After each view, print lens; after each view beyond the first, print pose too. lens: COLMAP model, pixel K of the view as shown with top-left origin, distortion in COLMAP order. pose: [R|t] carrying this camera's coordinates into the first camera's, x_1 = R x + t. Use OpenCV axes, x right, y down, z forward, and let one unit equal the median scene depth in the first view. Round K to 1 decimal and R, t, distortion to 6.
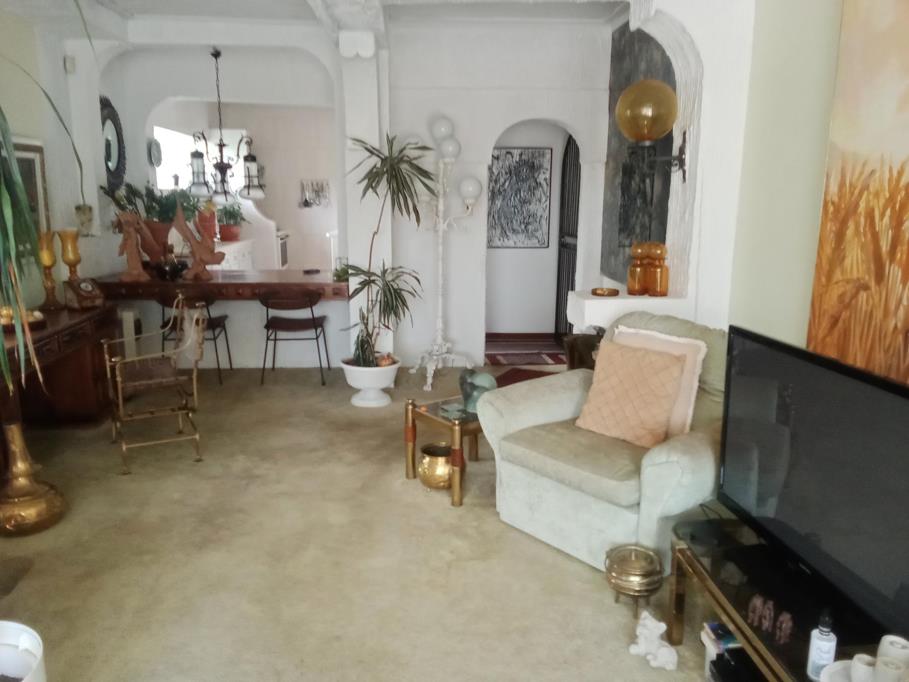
lens RADIAL K [[698.8, 0, 455.3], [0, 698.8, 338.8], [0, 0, 1]] dist [0.004942, -0.001729]
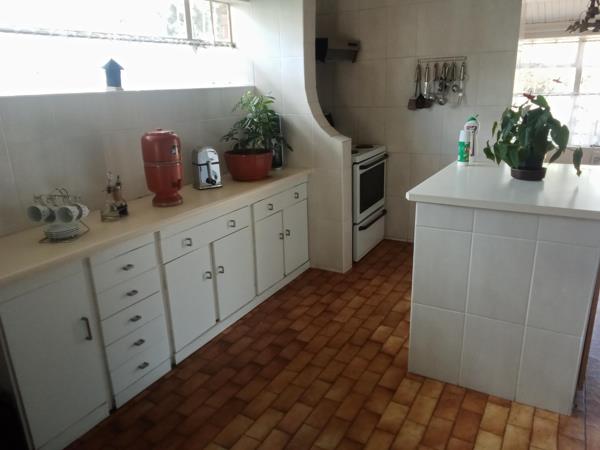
lens RADIAL K [[461.2, 0, 299.7], [0, 461.2, 226.0], [0, 0, 1]] dist [0.004942, -0.001729]
pose [[0.815458, 0.140339, -0.561545, -0.064666], [-0.078596, 0.988023, 0.132788, -0.133949], [0.573455, -0.064147, 0.816722, 0.618910]]
